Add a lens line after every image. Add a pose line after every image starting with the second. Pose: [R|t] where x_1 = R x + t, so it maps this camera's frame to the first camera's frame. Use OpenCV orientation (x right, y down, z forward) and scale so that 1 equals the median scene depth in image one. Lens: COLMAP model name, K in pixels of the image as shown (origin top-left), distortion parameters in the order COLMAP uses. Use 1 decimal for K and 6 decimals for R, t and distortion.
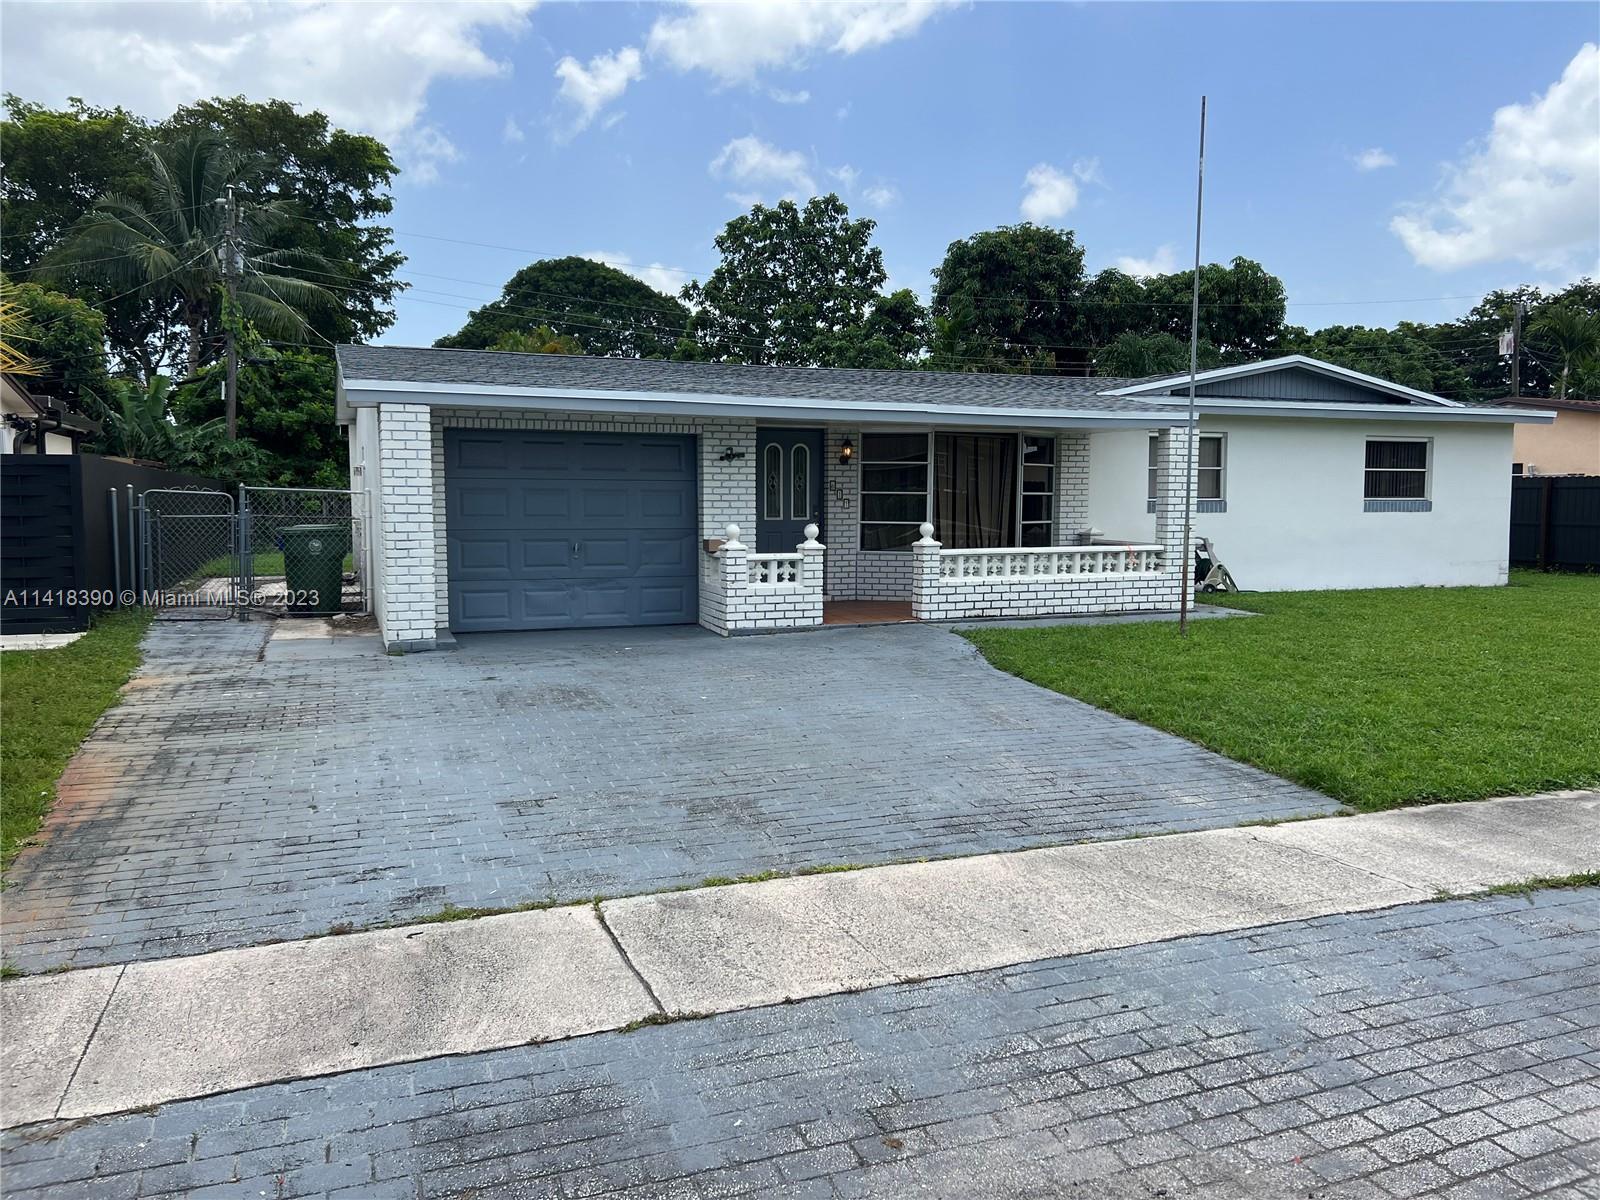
lens RADIAL K [[1245.9, 0, 803.4], [0, 1245.9, 602.9], [0, 0, 1]] dist [0.069481, -0.096758]
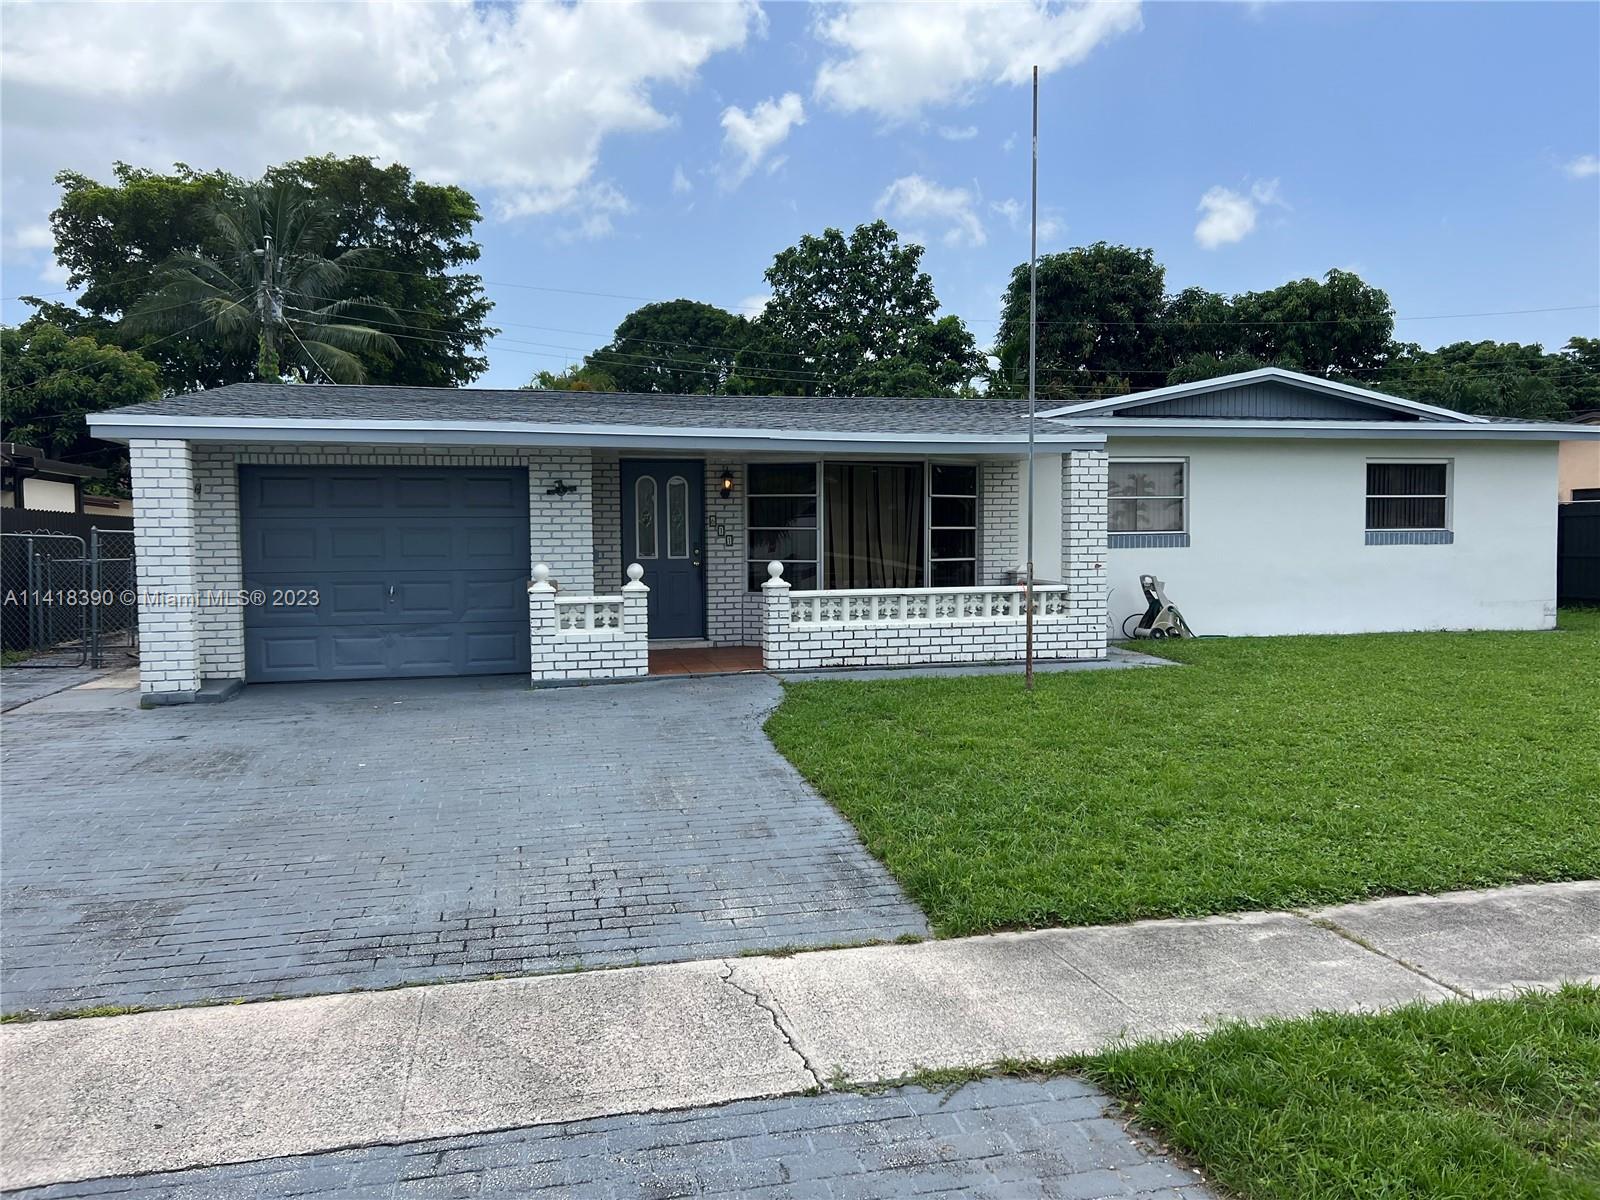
lens RADIAL K [[1245.9, 0, 803.4], [0, 1245.9, 602.9], [0, 0, 1]] dist [0.069481, -0.096758]
pose [[0.991292, -0.002968, -0.131648, 0.219538], [-0.000927, 0.999564, -0.029509, -0.007377], [0.131678, 0.029374, 0.990857, 0.106593]]
